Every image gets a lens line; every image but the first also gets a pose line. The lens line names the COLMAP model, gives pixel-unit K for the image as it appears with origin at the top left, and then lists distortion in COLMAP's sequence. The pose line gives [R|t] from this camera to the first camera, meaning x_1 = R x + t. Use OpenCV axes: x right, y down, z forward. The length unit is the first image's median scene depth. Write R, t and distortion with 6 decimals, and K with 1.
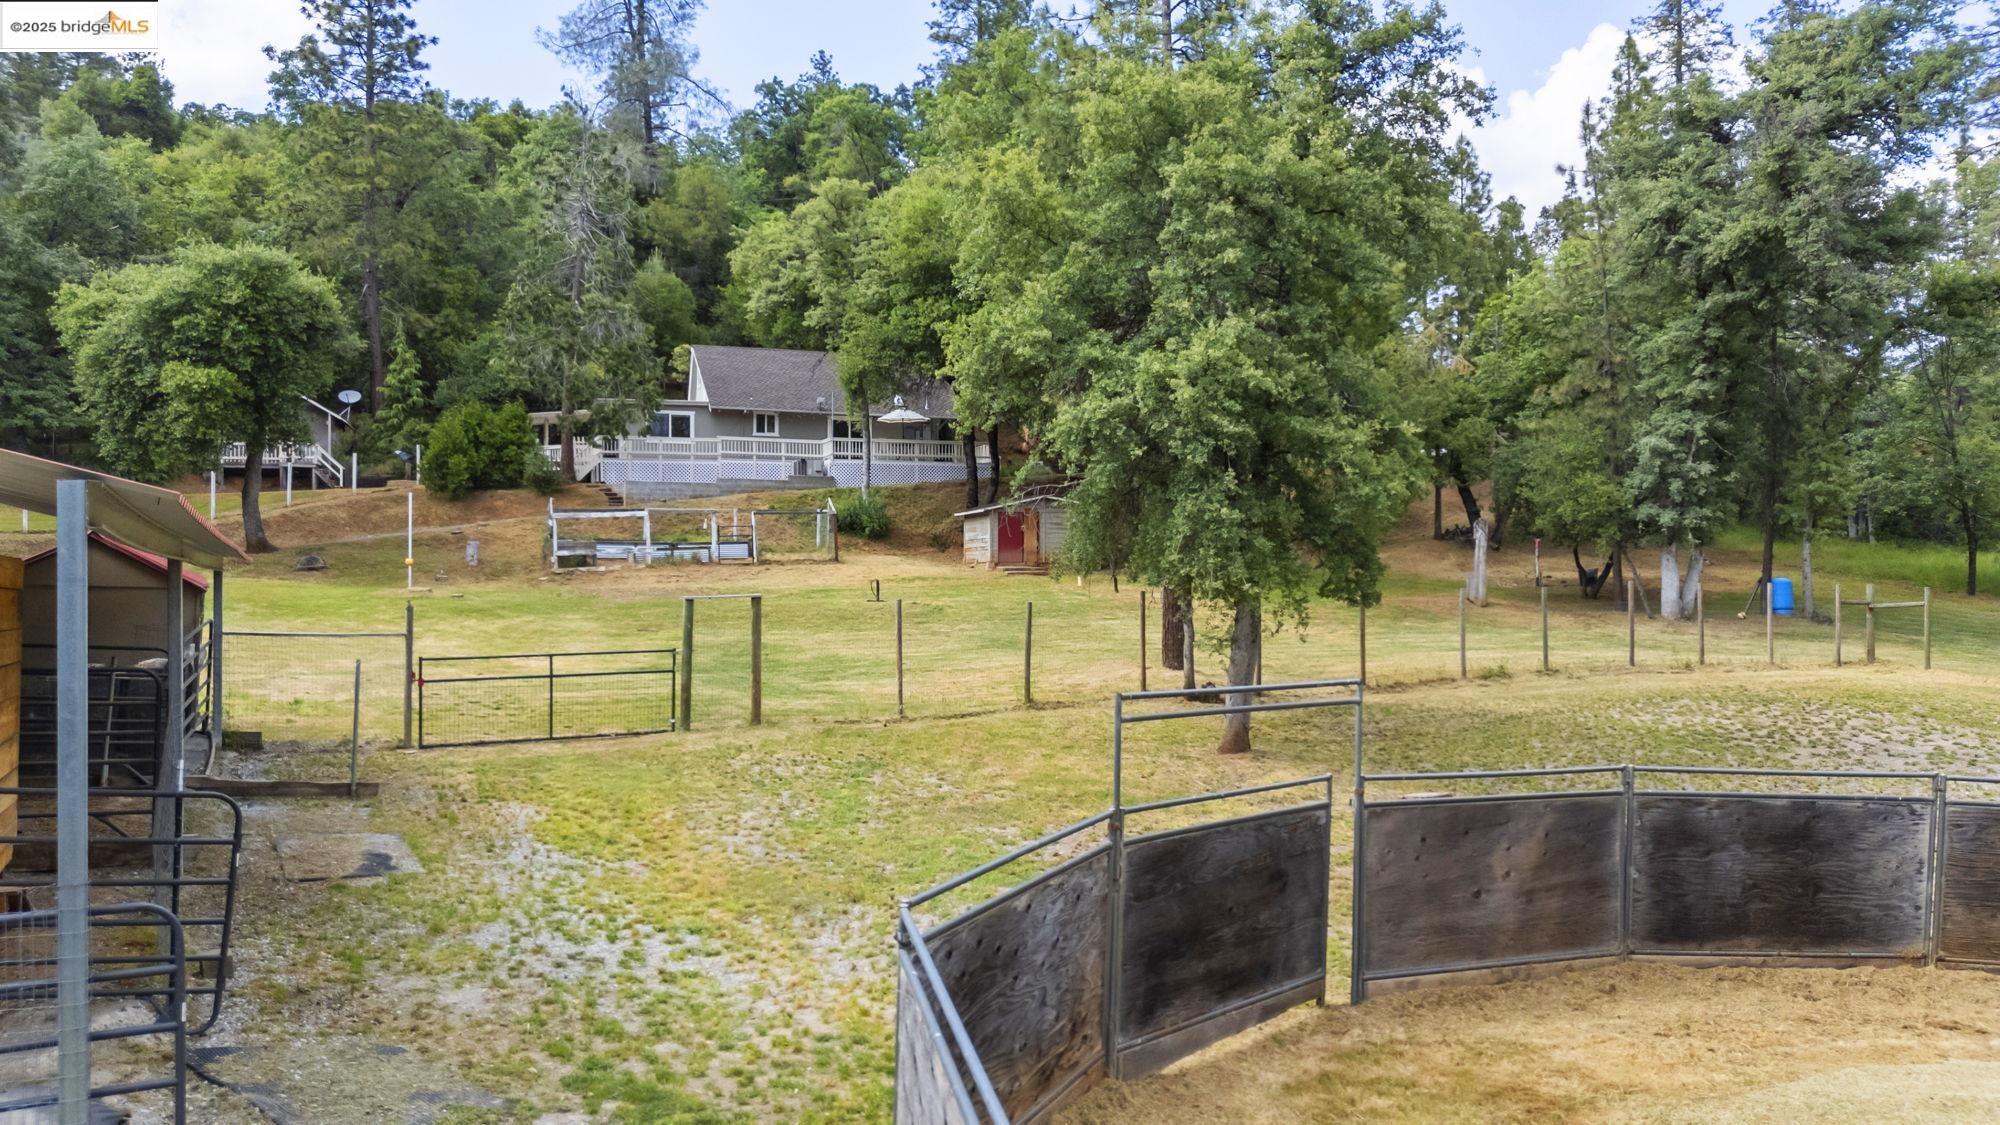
lens RADIAL K [[1451.0, 0, 1011.7], [0, 1451.0, 575.4], [0, 0, 1]] dist [0.116329, -0.124716]
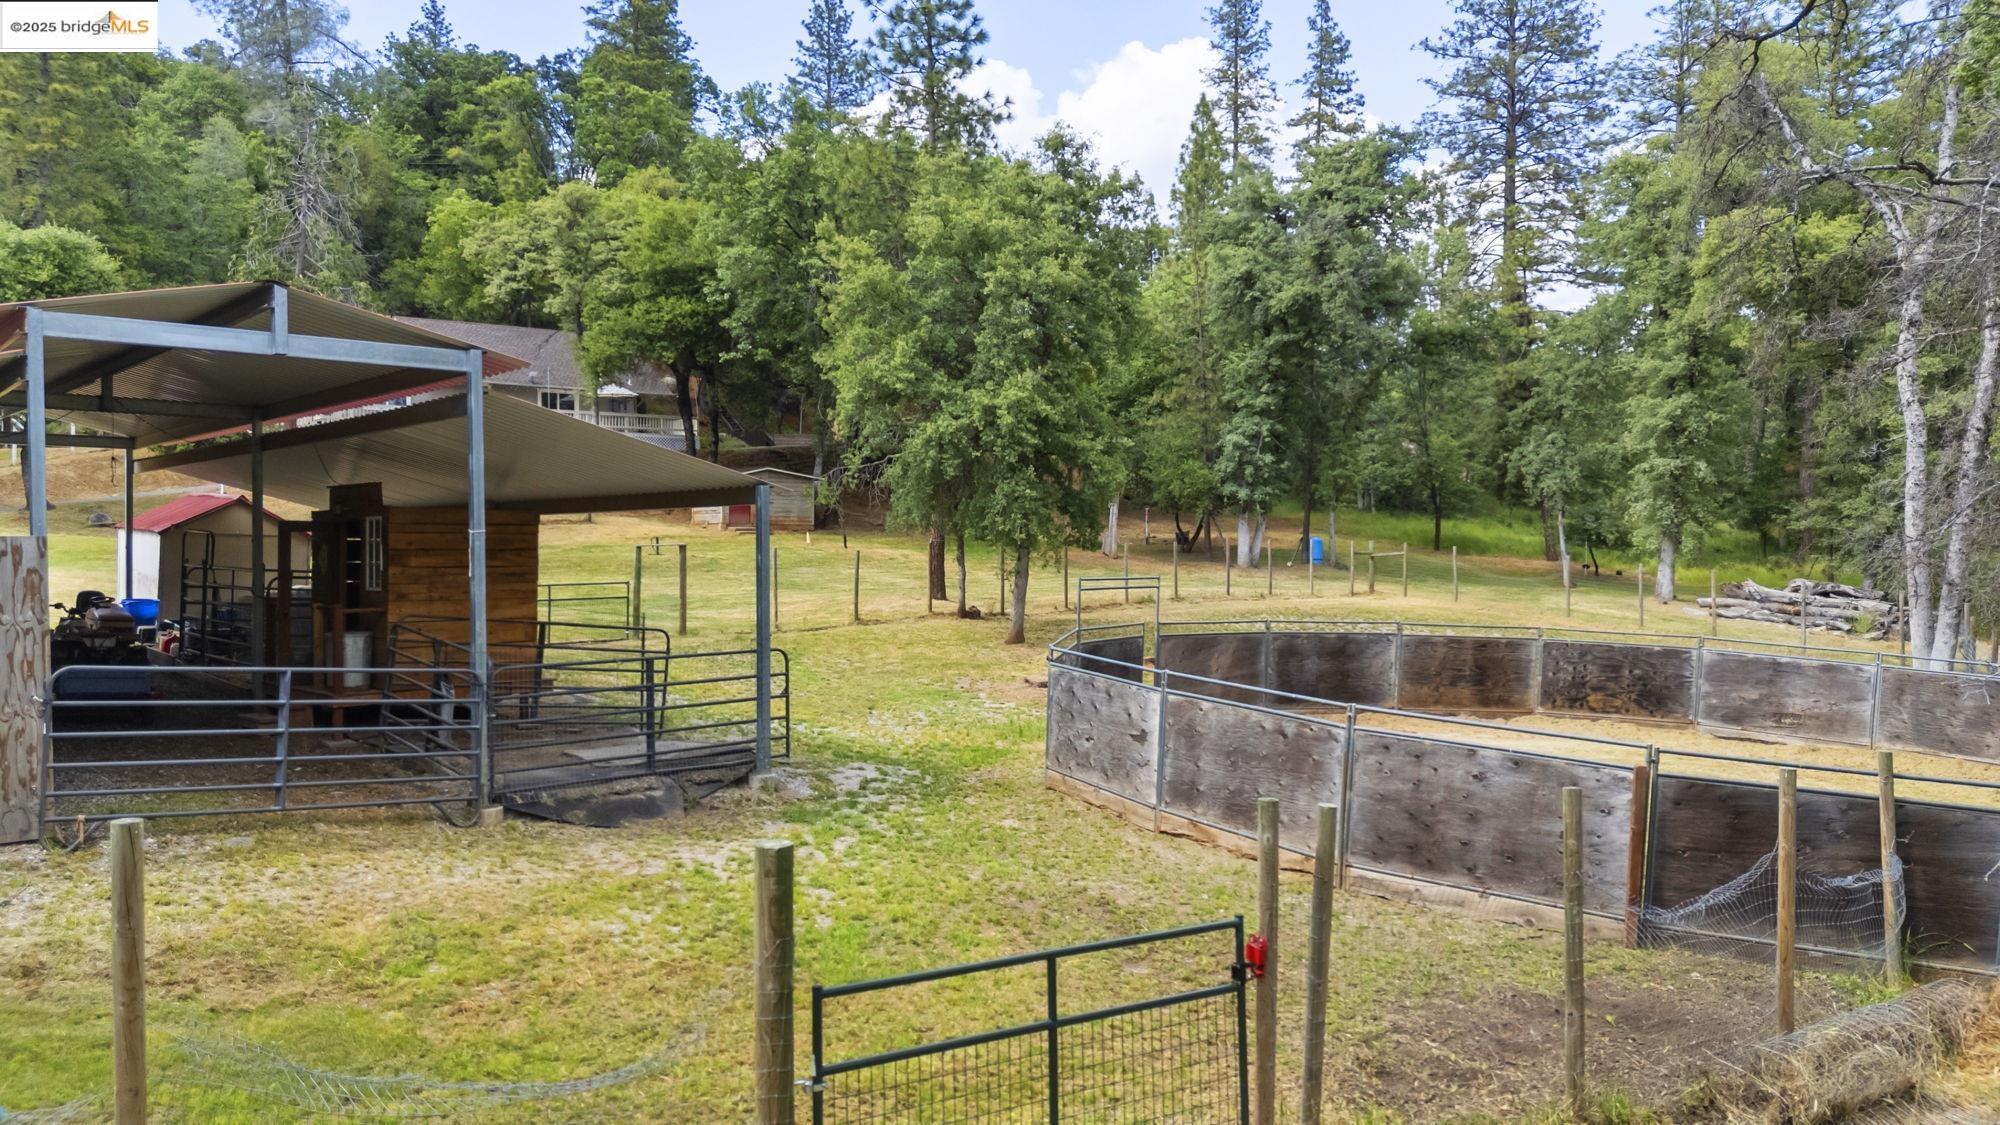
lens RADIAL K [[1450.3, 0, 1001.7], [0, 1450.3, 573.2], [0, 0, 1]] dist [0.132489, -0.210707]
pose [[0.962358, -0.003420, 0.271762, -0.125258], [-0.002854, 0.999739, 0.022688, 0.004323], [-0.271769, -0.022610, 0.962097, -0.217702]]
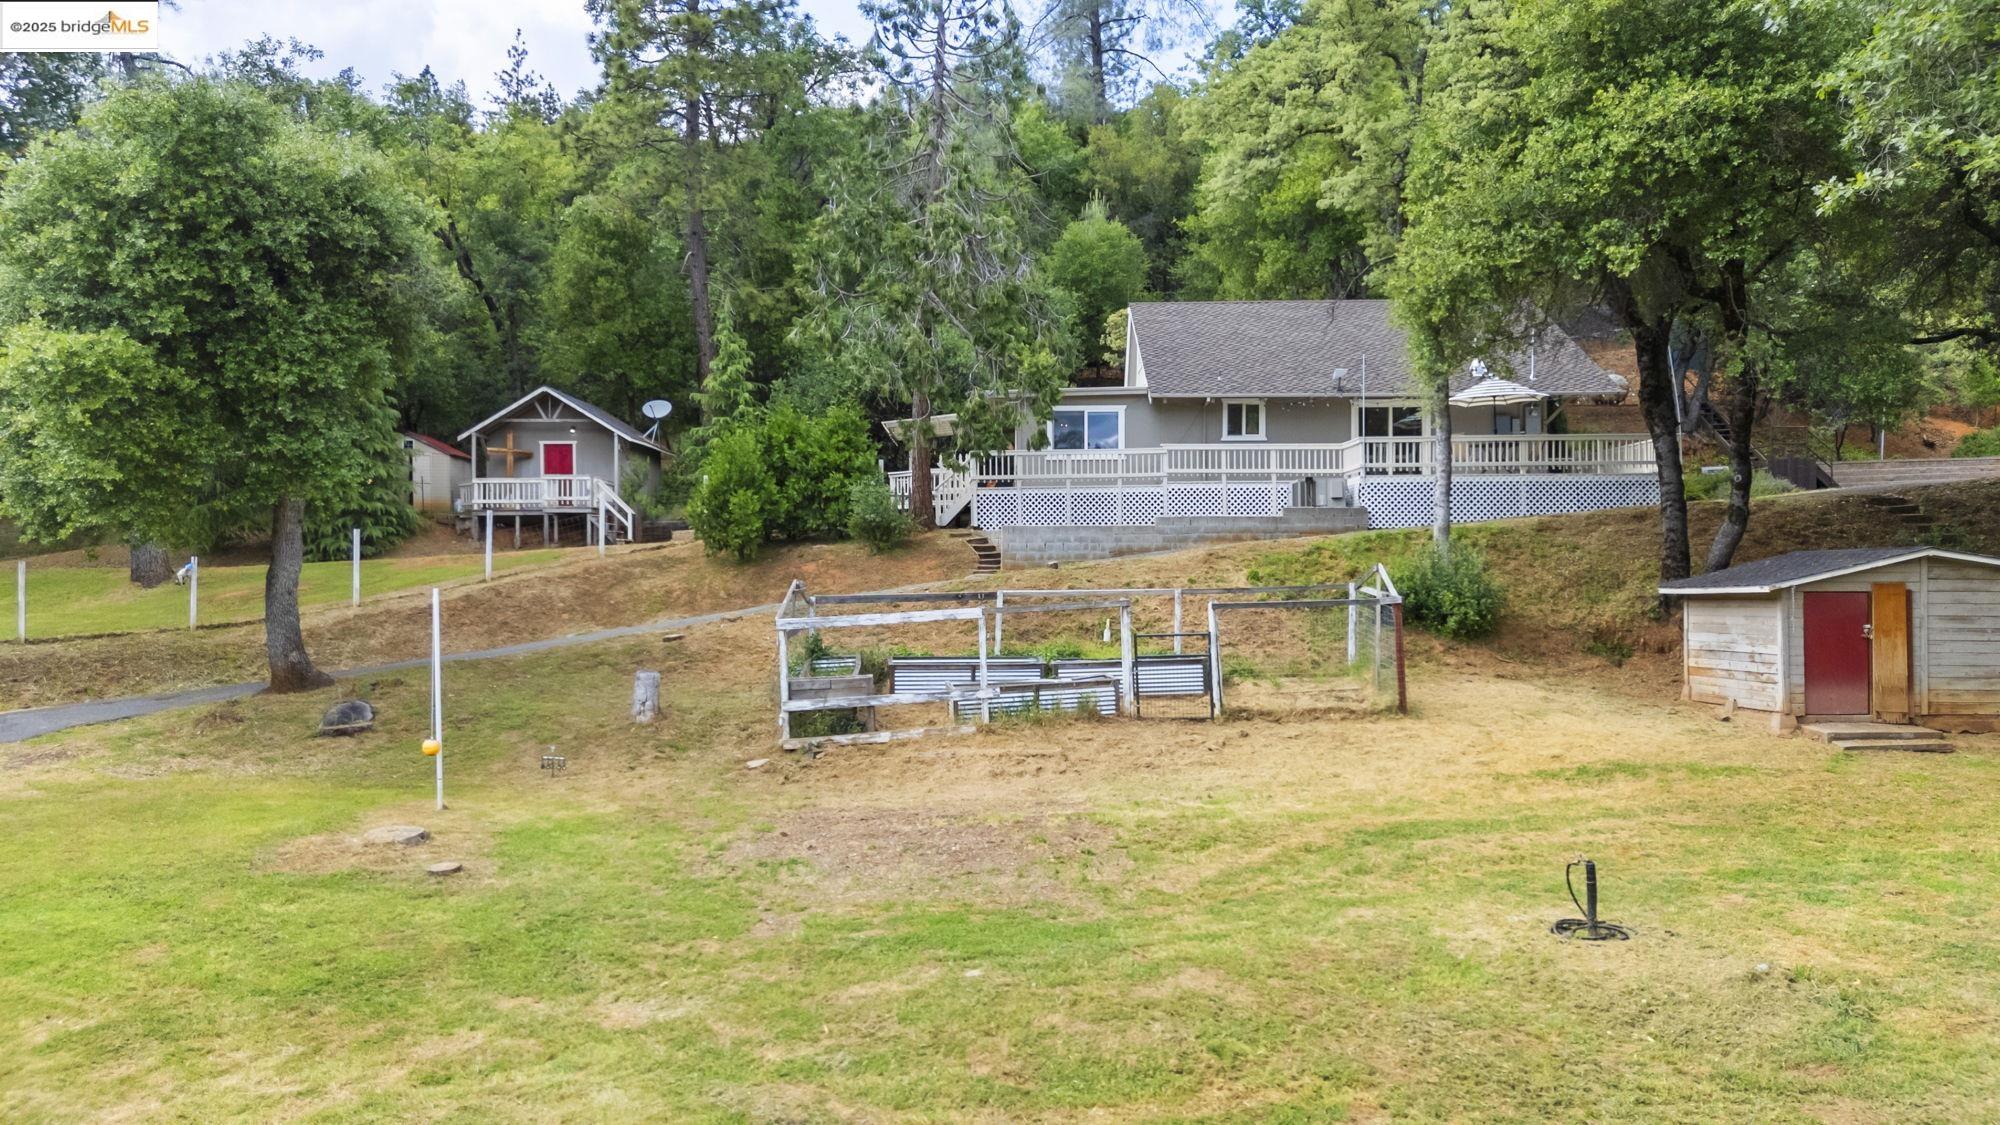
lens RADIAL K [[1450.3, 0, 1001.7], [0, 1450.3, 573.2], [0, 0, 1]] dist [0.132489, -0.210707]
pose [[0.944134, -0.007205, -0.329484, -0.091448], [0.003357, 0.999919, -0.012246, -0.047620], [0.329546, 0.010456, 0.944082, 0.558449]]
